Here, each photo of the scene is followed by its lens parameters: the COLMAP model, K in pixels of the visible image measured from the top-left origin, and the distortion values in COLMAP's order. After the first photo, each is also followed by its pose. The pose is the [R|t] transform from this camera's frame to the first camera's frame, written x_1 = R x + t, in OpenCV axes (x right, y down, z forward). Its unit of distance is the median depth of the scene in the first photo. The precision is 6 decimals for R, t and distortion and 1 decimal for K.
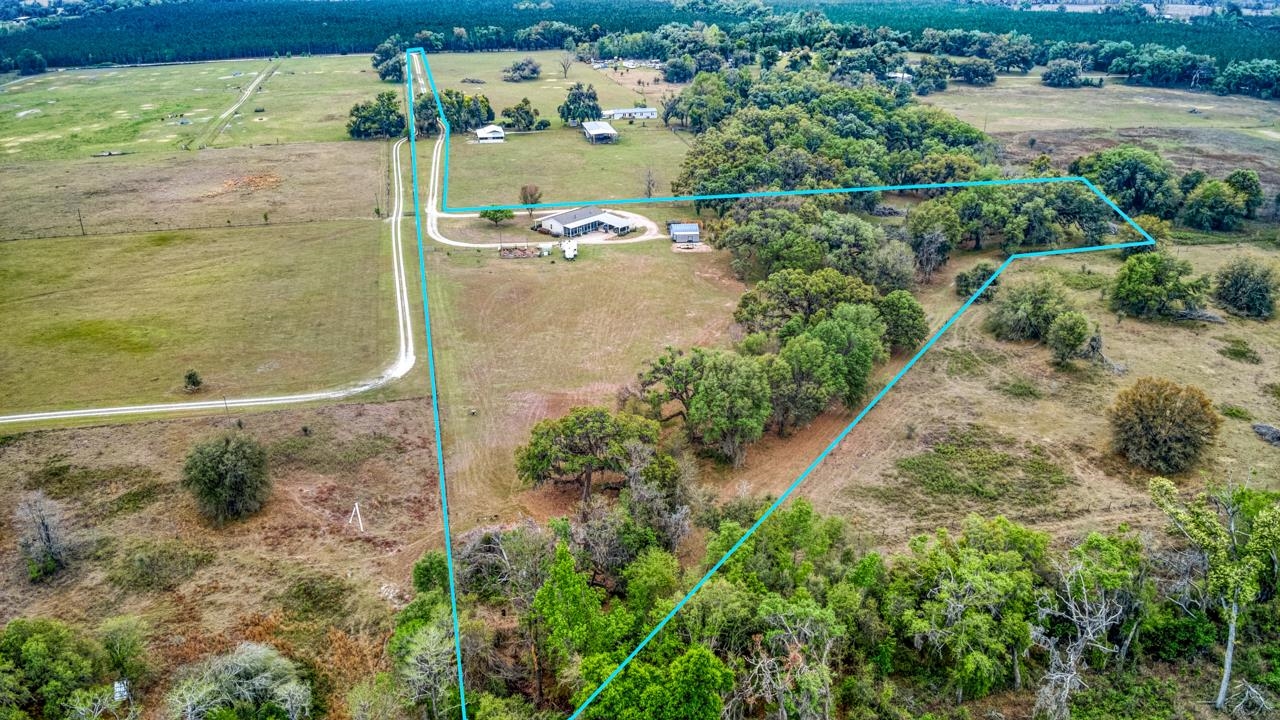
lens RADIAL K [[923.8, 0, 640.0], [0, 923.8, 360.0], [0, 0, 1]] dist [0.085105, -0.203465]
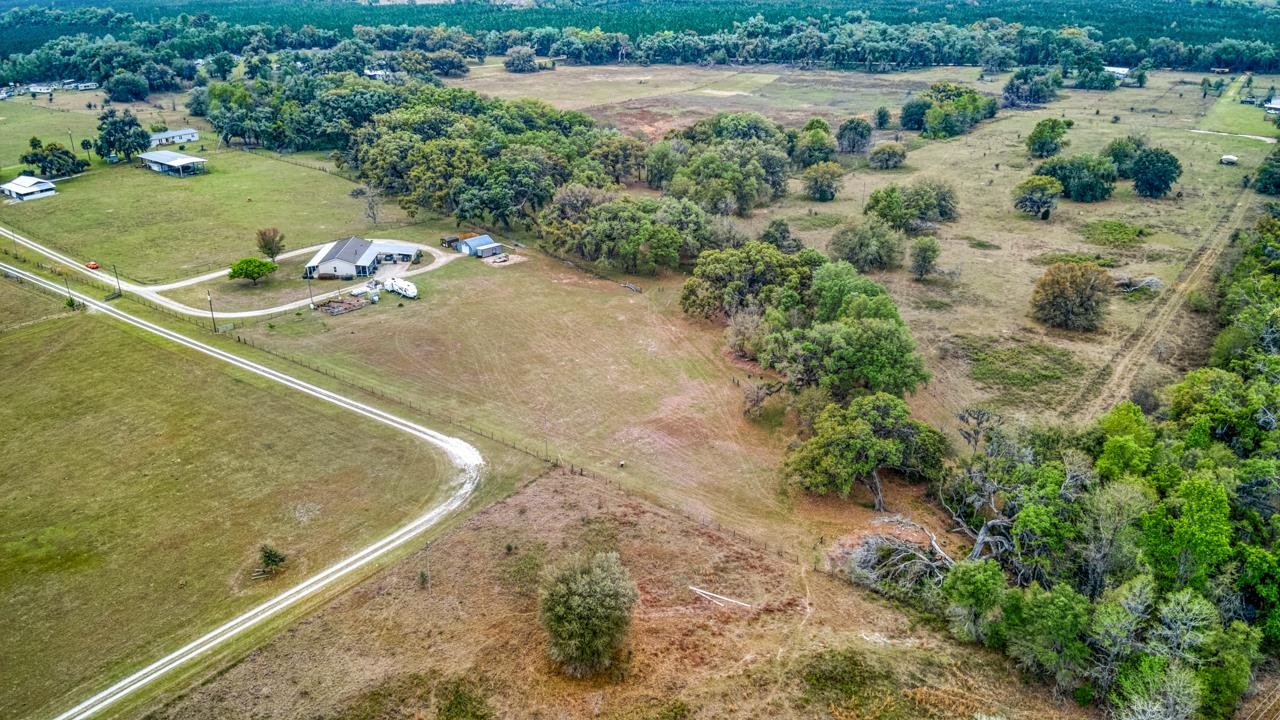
lens RADIAL K [[923.8, 0, 640.0], [0, 923.8, 360.0], [0, 0, 1]] dist [0.085105, -0.203465]
pose [[0.752667, -0.260109, 0.604844, -0.395696], [0.258715, 0.961602, 0.091585, -0.067544], [-0.605441, 0.087550, 0.791060, 0.166751]]
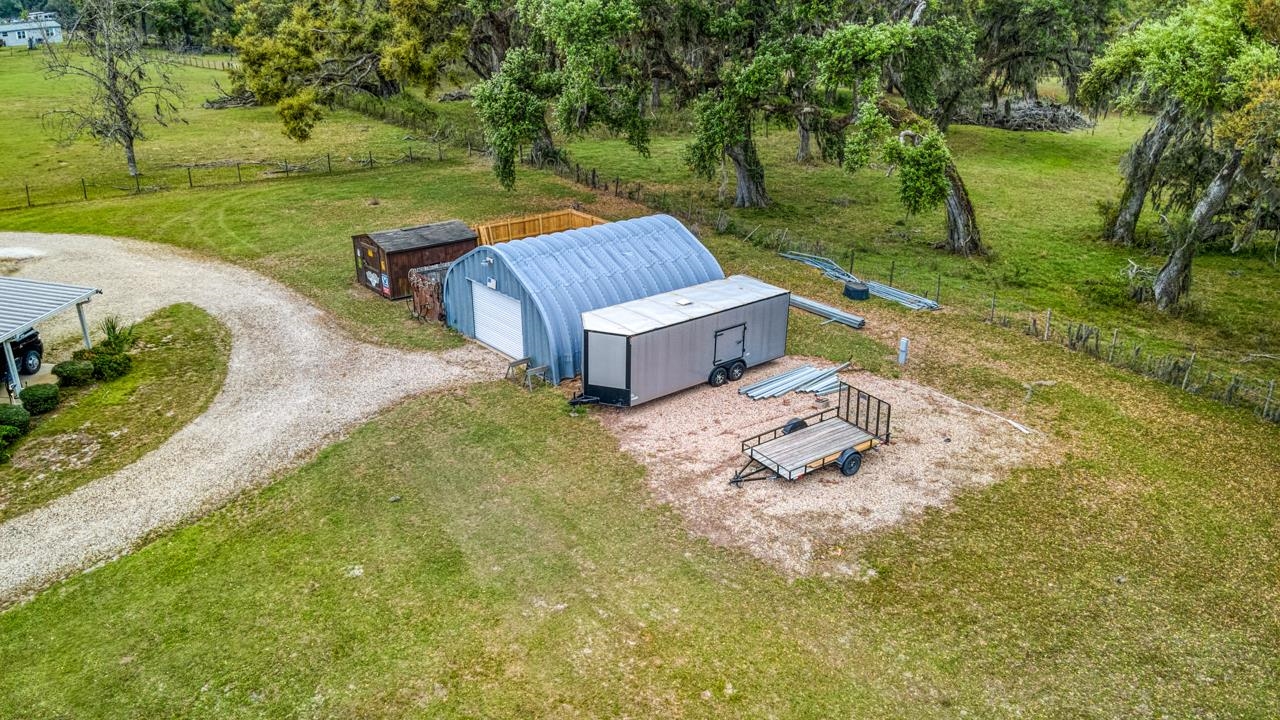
lens RADIAL K [[923.8, 0, 640.0], [0, 923.8, 360.0], [0, 0, 1]] dist [0.085105, -0.203465]
pose [[0.844217, -0.197386, 0.498333, -0.009040], [0.216738, 0.976036, 0.019429, -0.123779], [-0.490226, 0.091606, 0.866768, 0.839301]]
